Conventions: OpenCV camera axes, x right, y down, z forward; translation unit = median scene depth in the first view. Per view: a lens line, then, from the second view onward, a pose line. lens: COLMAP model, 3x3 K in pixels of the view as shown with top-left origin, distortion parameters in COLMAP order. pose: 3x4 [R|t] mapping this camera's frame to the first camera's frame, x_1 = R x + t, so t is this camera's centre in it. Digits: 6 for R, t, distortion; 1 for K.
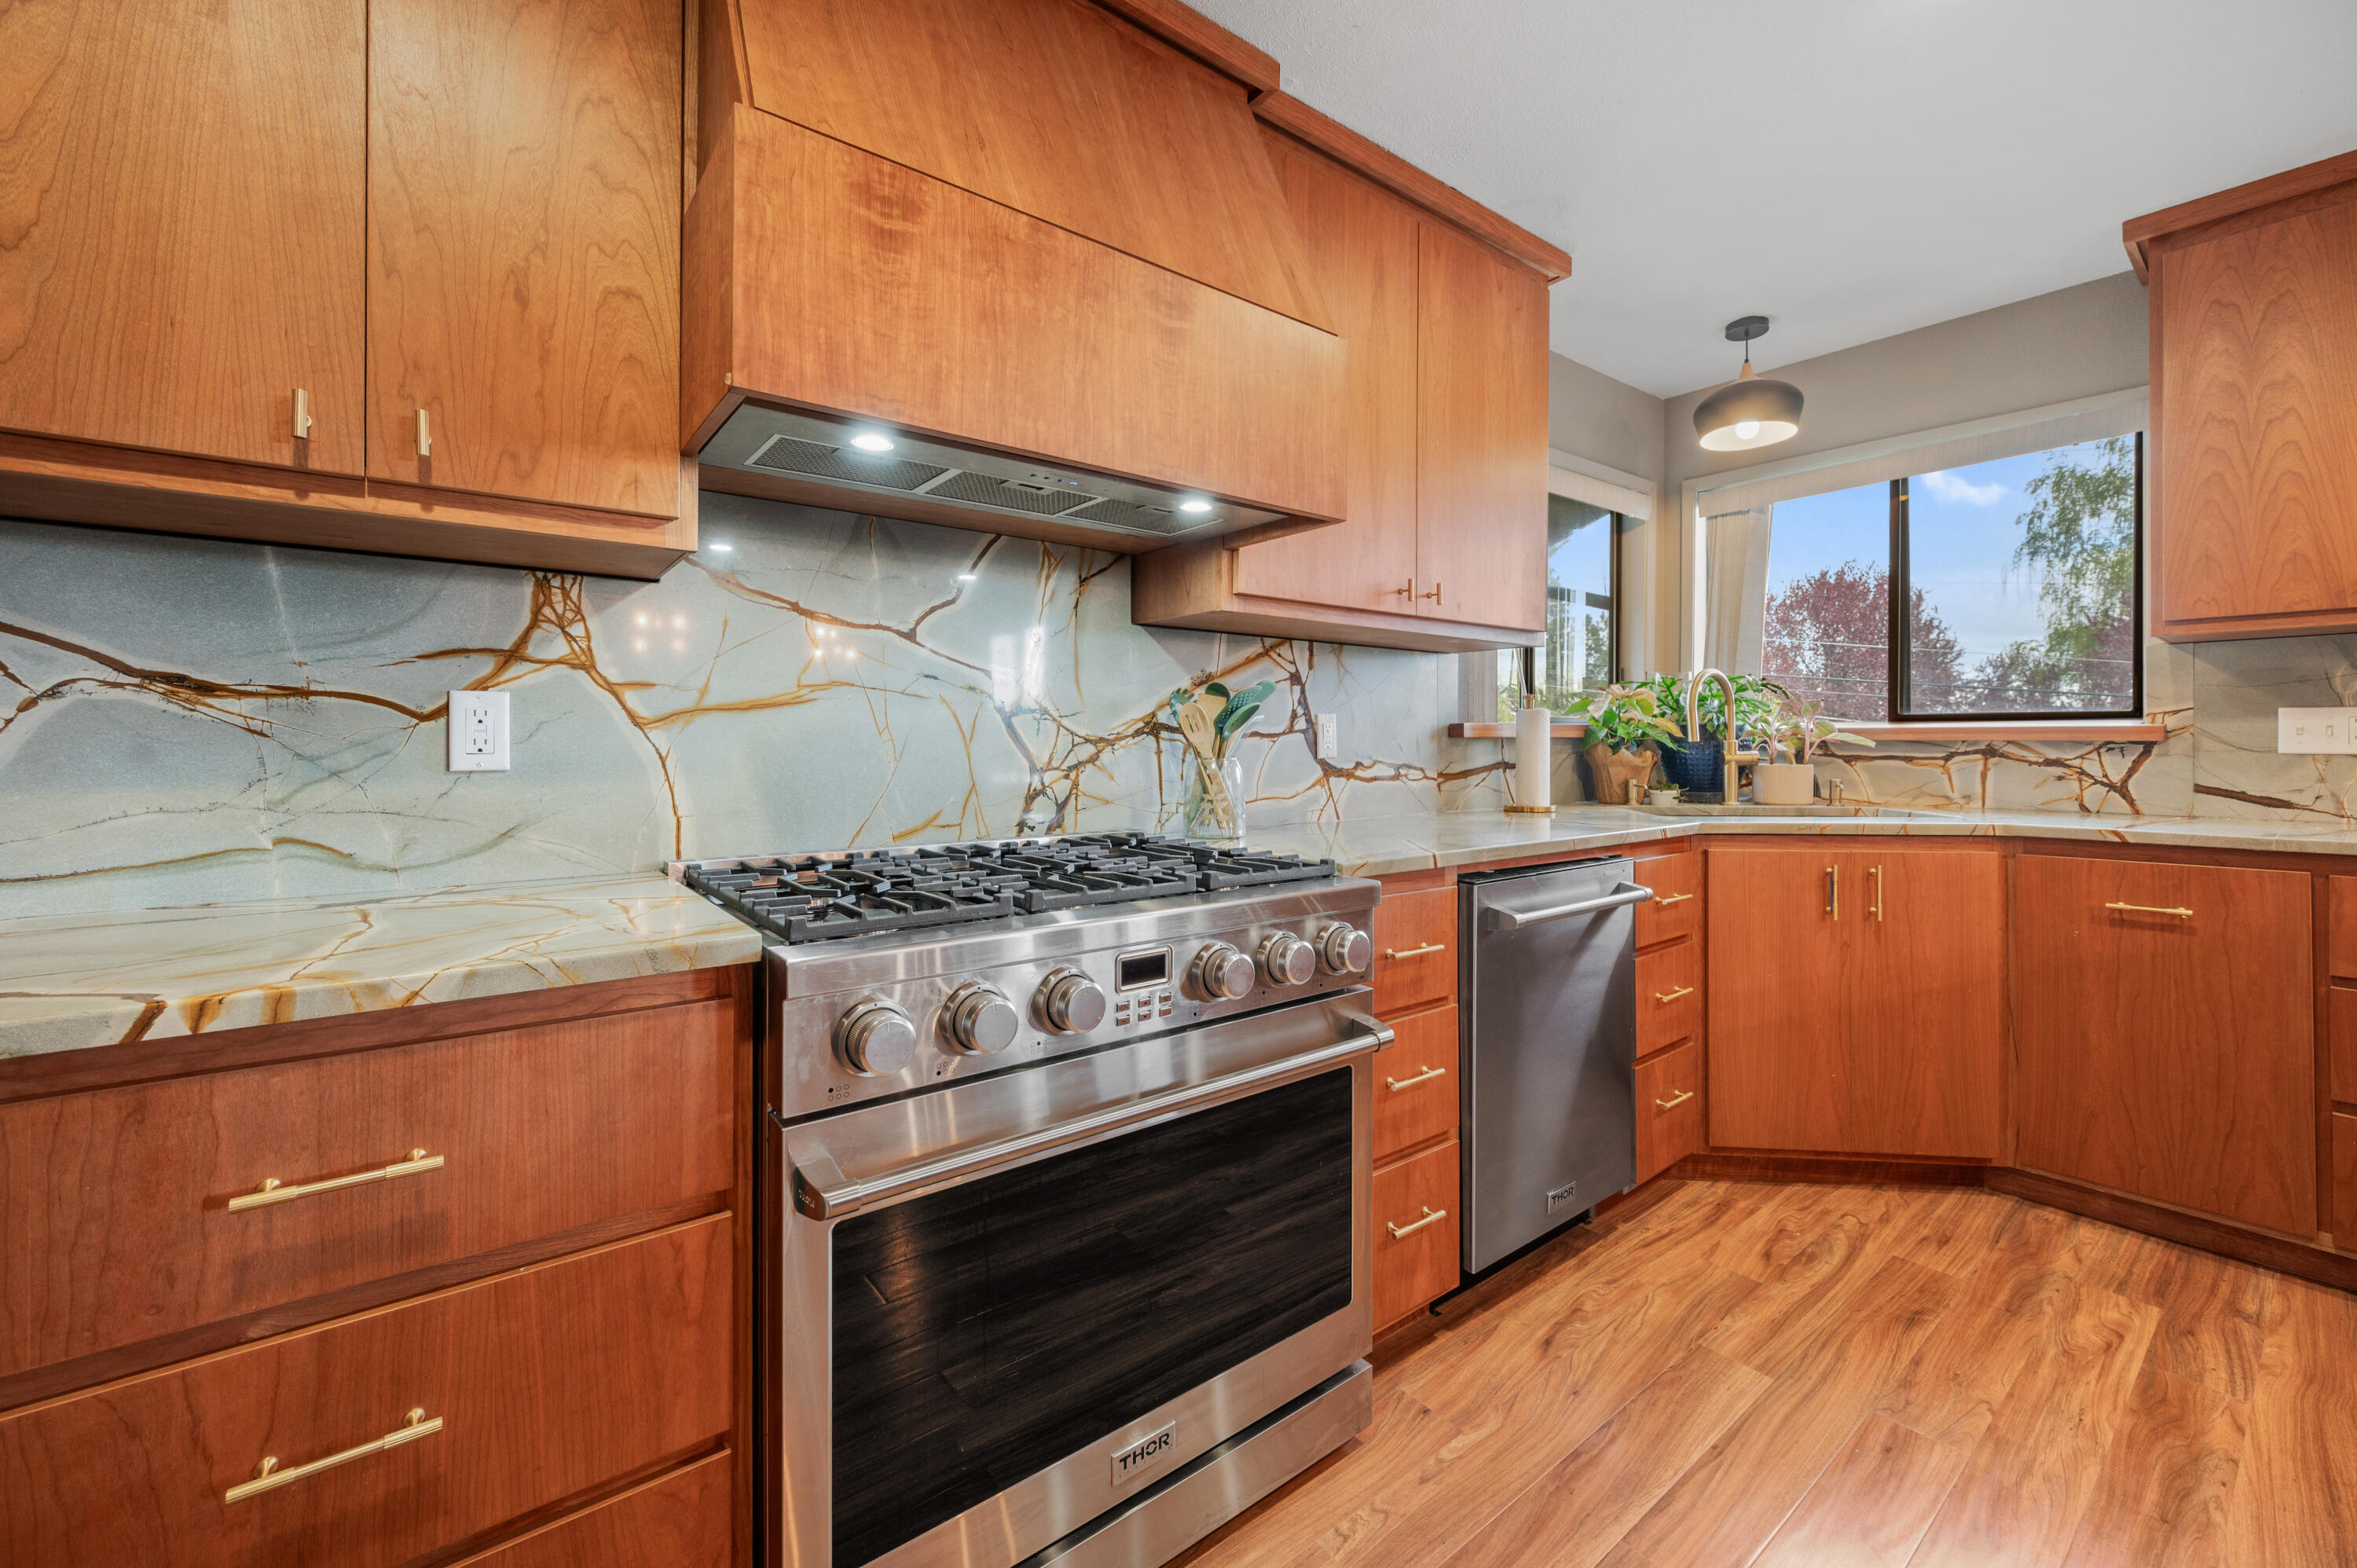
lens RADIAL K [[942.6, 0, 1184.7], [0, 942.6, 742.9], [0, 0, 1]] dist [-0.001332, 0.000008]
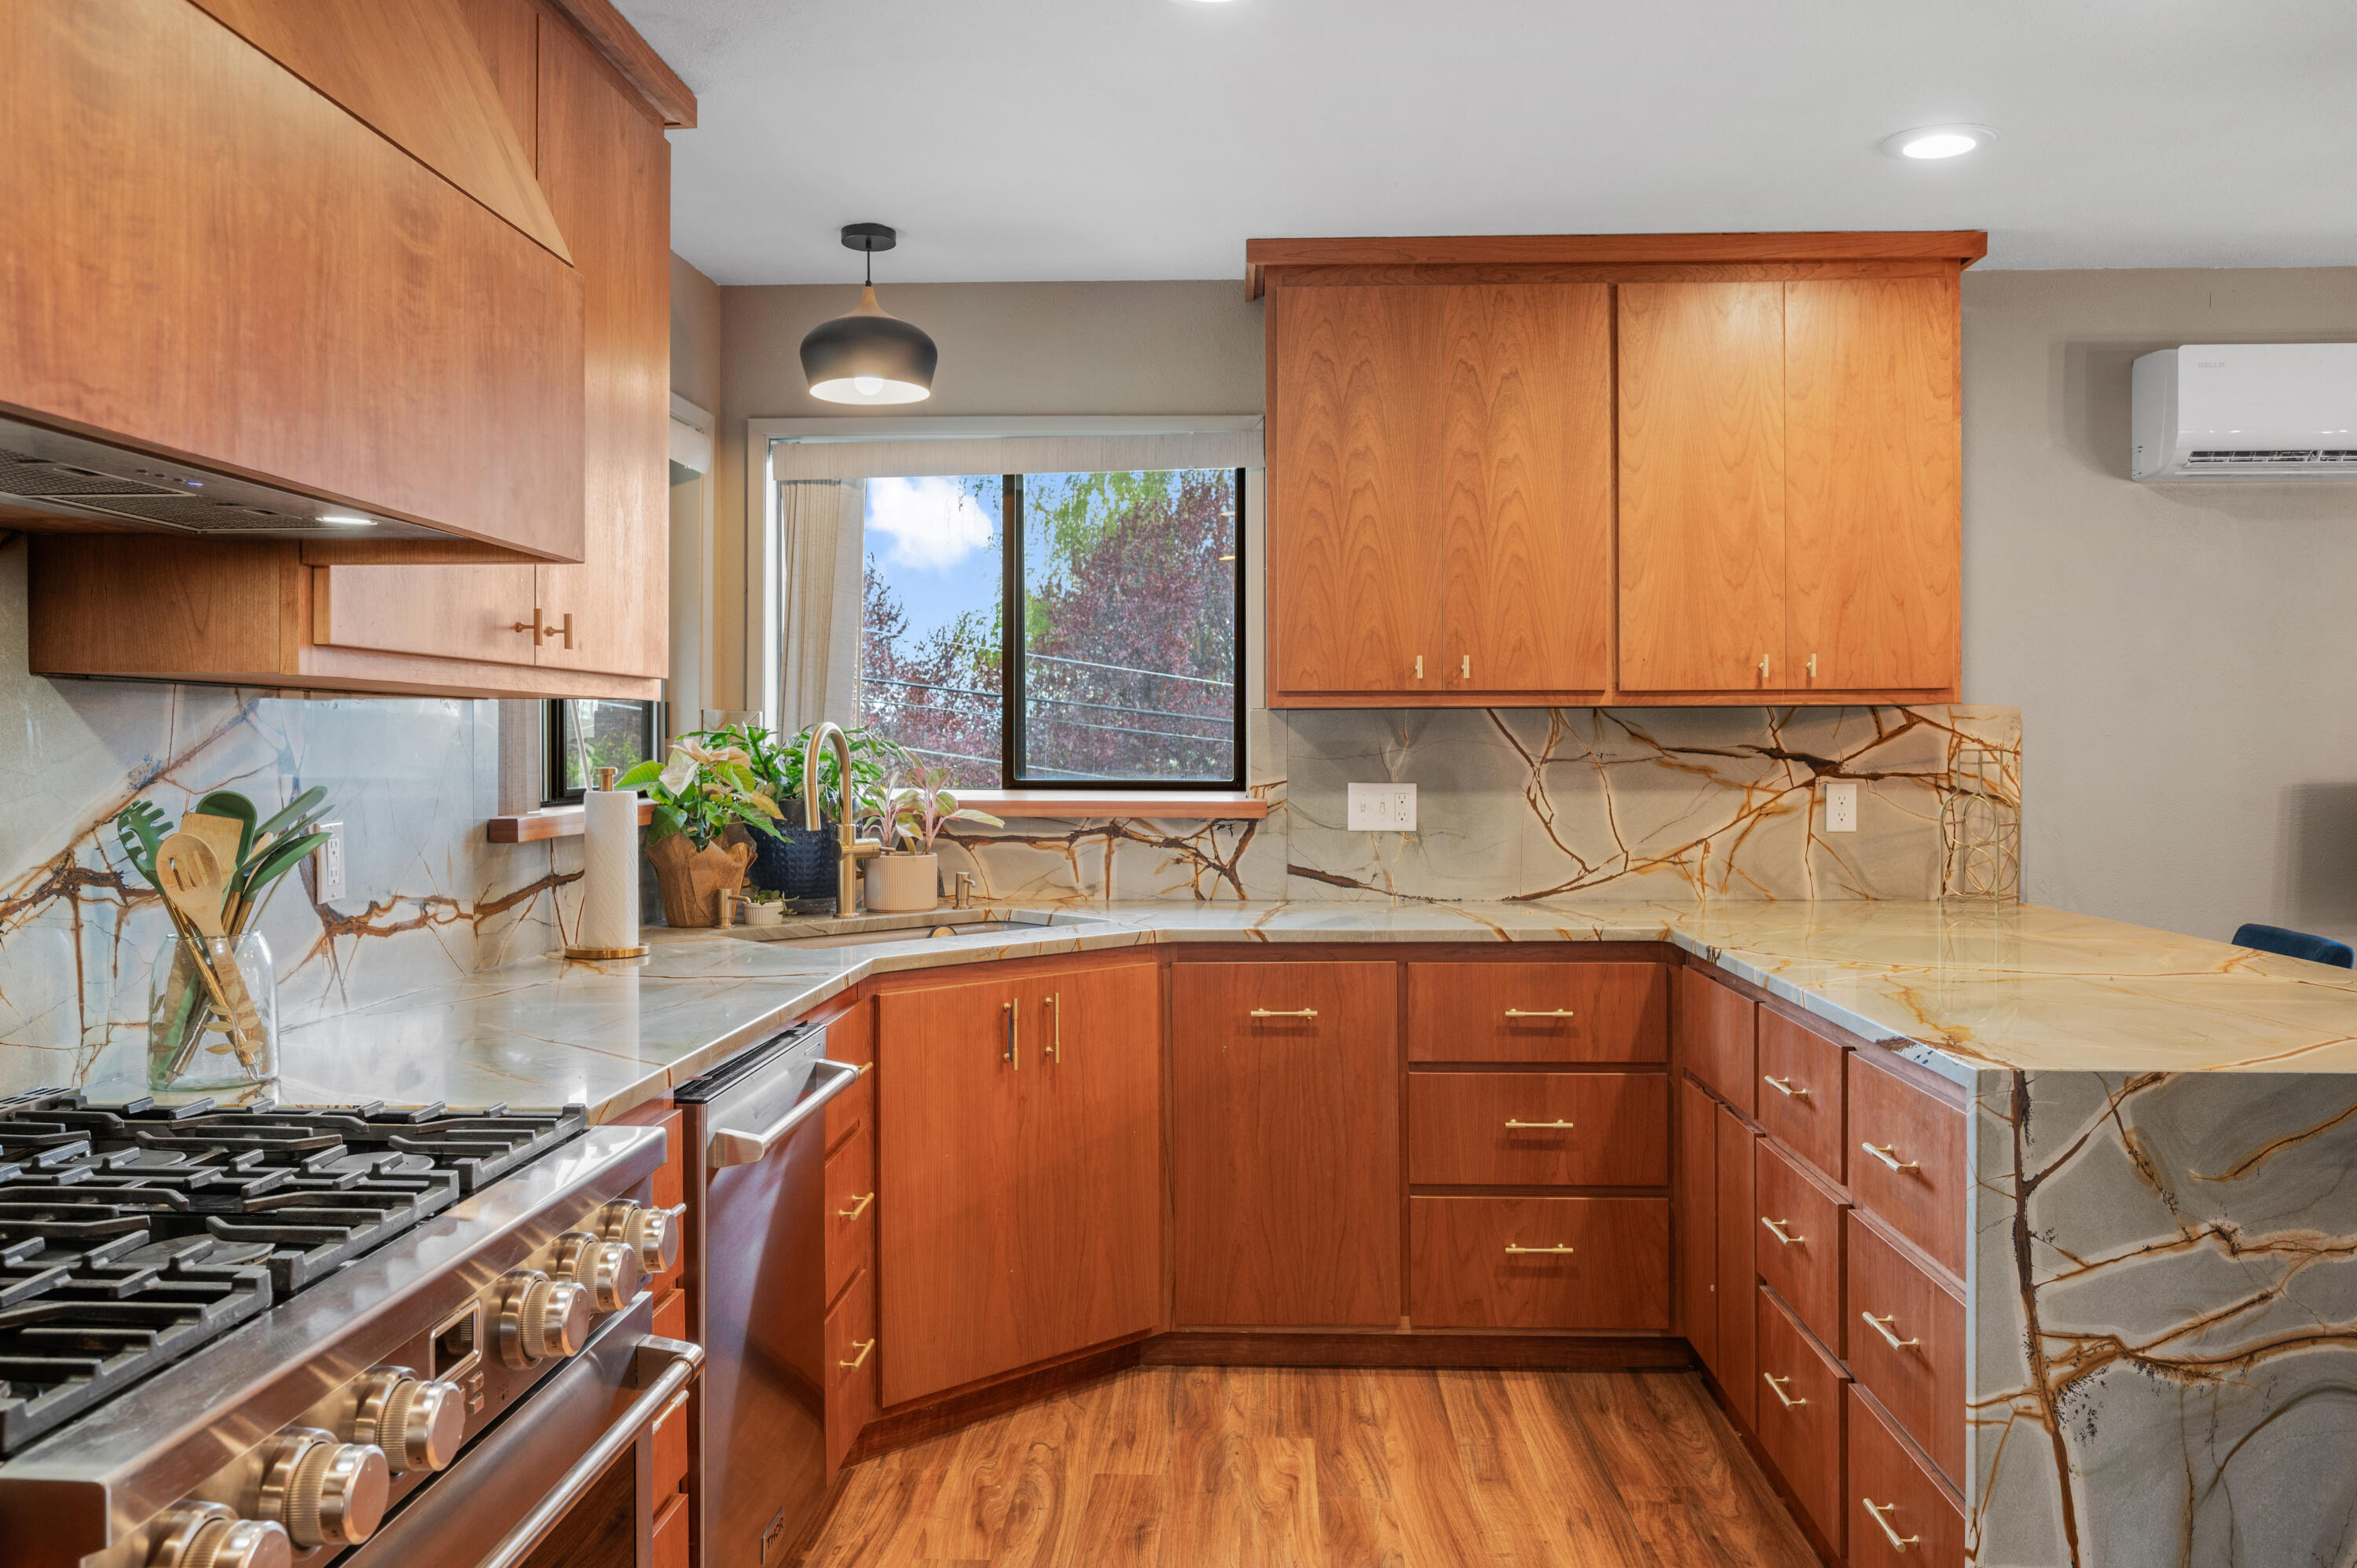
lens RADIAL K [[1784.9, 0, 1175.8], [0, 1784.9, 759.8], [0, 0, 1]] dist [-0.004496, 0.000782]
pose [[0.655612, -0.007831, 0.755057, -0.347910], [0.001510, 0.999958, 0.009060, -0.084259], [-0.755096, -0.004800, 0.655596, -0.060163]]
